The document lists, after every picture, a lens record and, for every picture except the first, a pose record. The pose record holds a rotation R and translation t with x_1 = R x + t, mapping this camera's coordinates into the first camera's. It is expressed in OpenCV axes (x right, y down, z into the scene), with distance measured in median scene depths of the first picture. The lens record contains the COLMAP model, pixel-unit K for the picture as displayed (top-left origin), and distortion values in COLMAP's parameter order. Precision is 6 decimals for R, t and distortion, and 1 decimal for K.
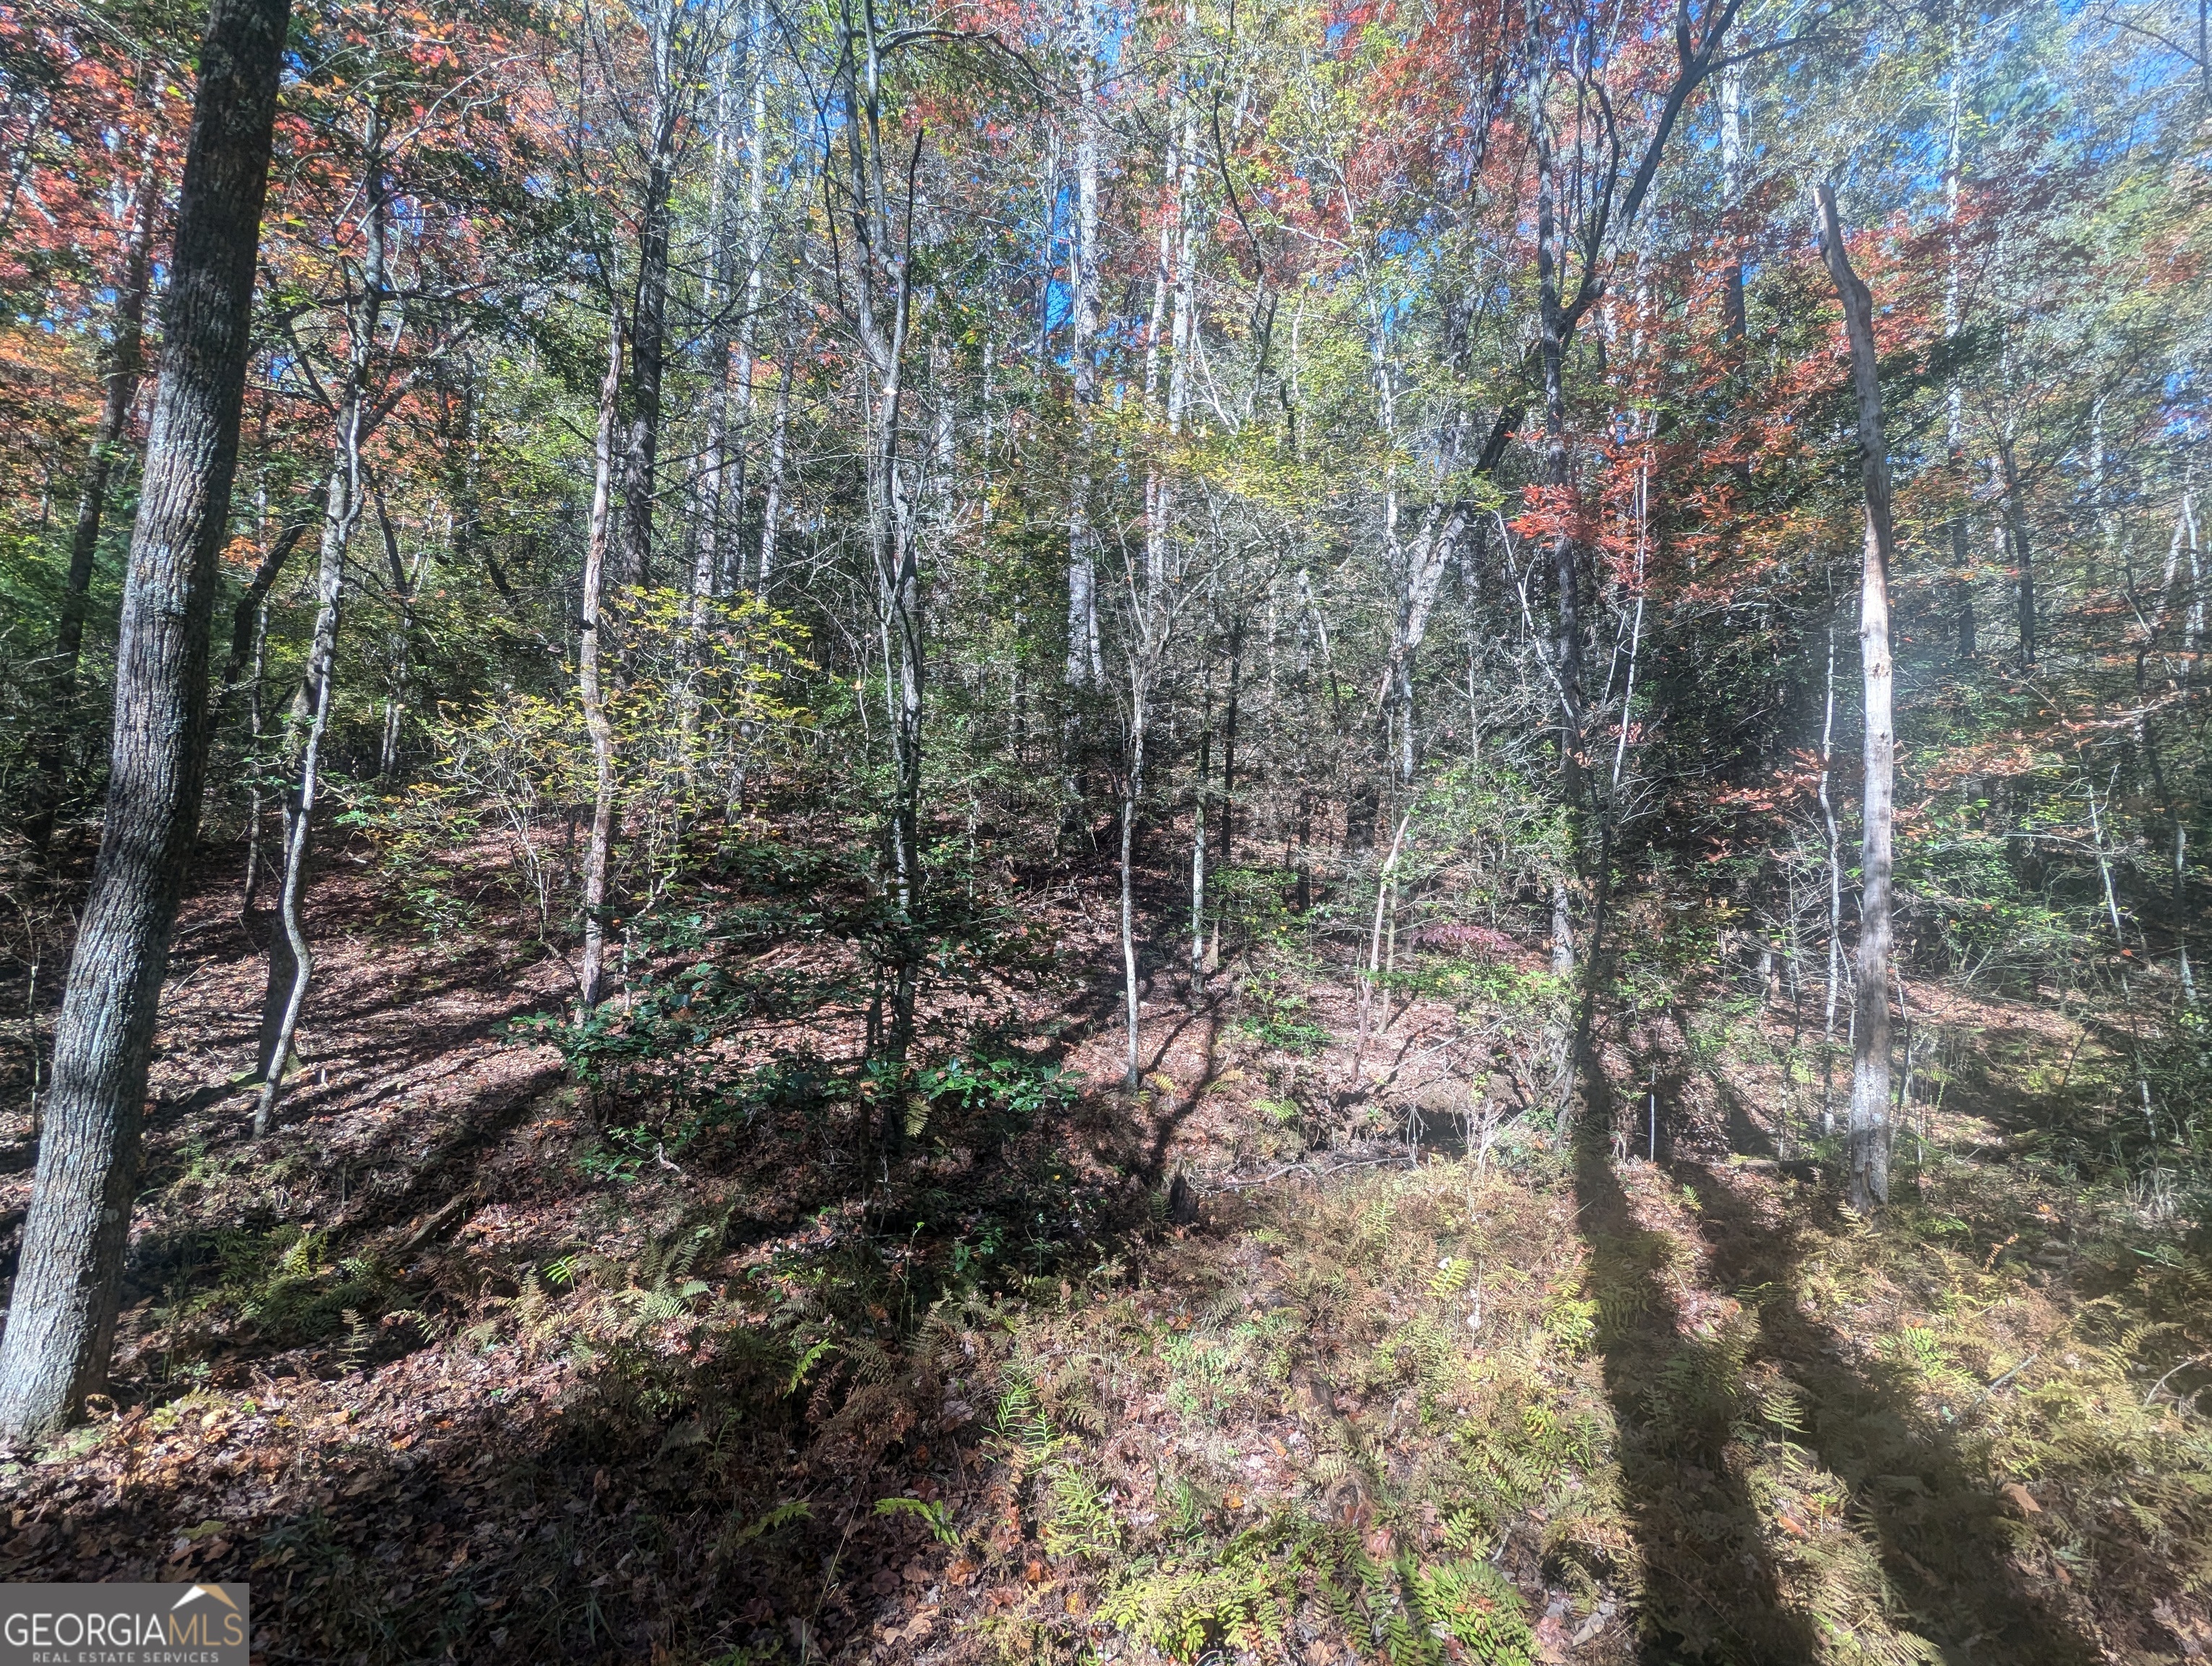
lens RADIAL K [[1029.2, 0, 1104.4], [0, 1029.2, 835.0], [0, 0, 1]] dist [-0.010740, 0.002372]
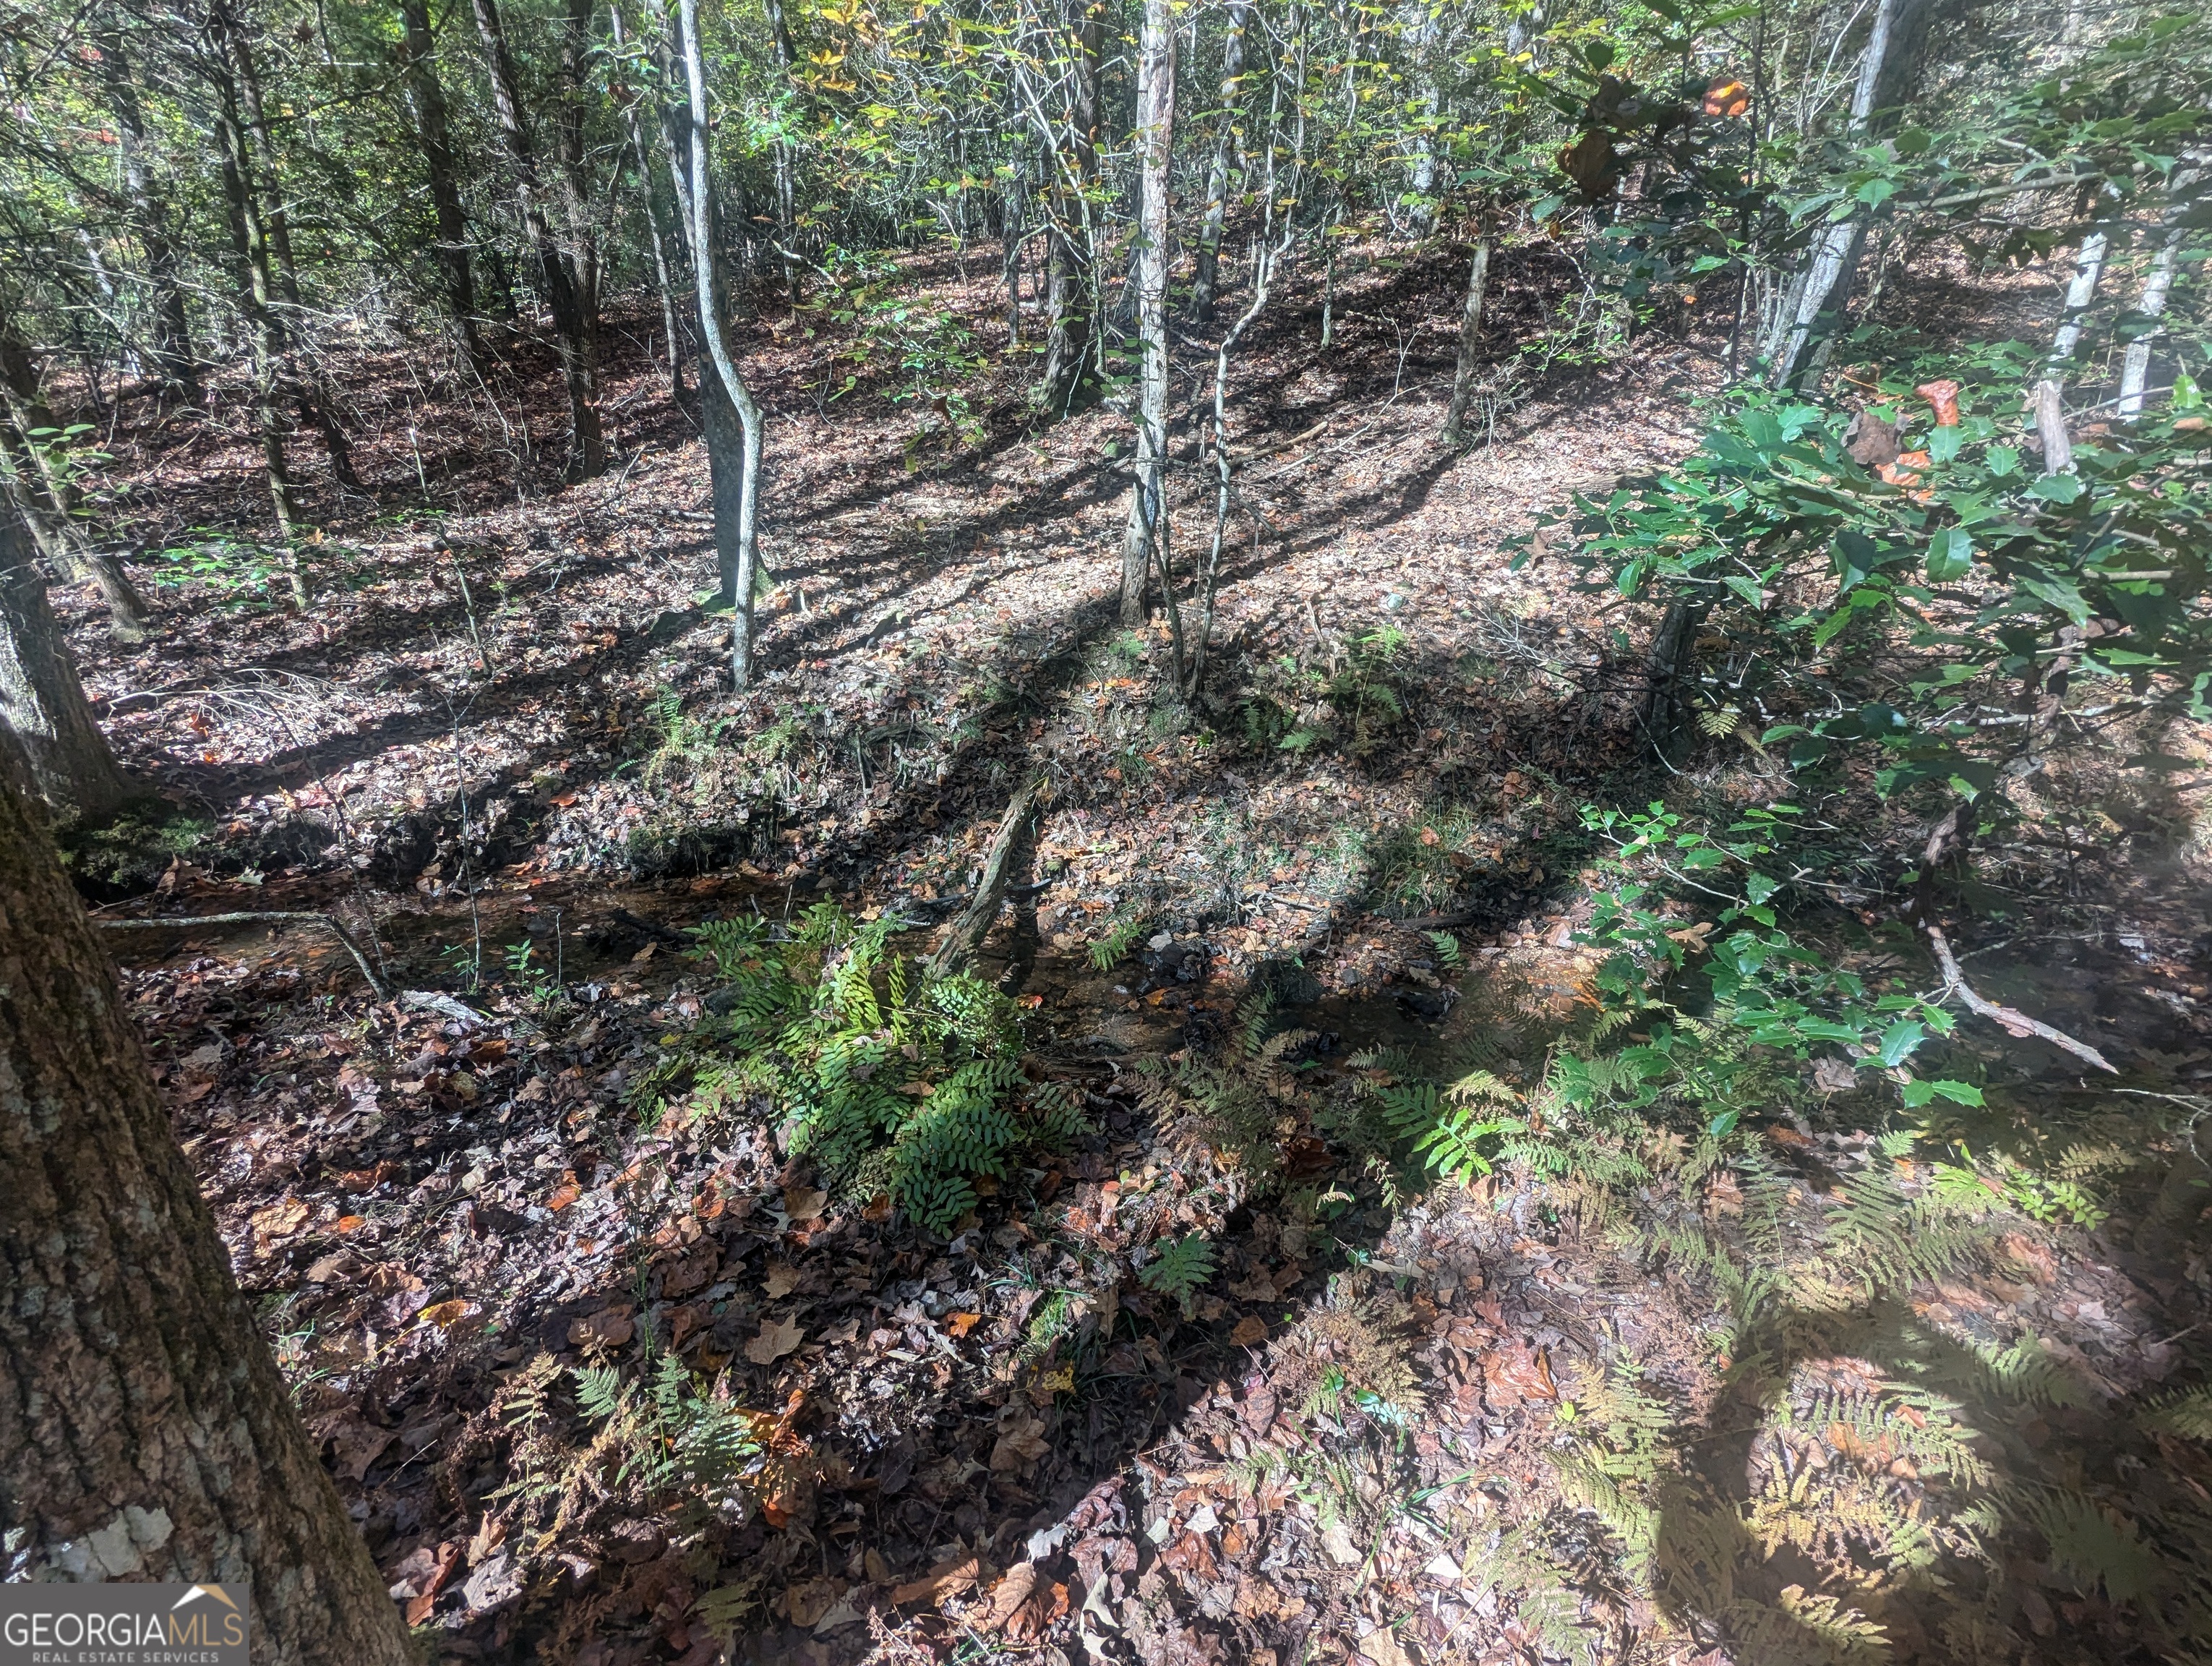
lens RADIAL K [[1029.2, 0, 1112.9], [0, 1029.2, 825.3], [0, 0, 1]] dist [-0.010740, 0.002372]
pose [[0.945411, 0.102272, -0.309417, -0.328251], [0.042488, 0.902691, 0.428187, 0.081894], [0.323100, -0.417959, 0.849068, 0.405324]]
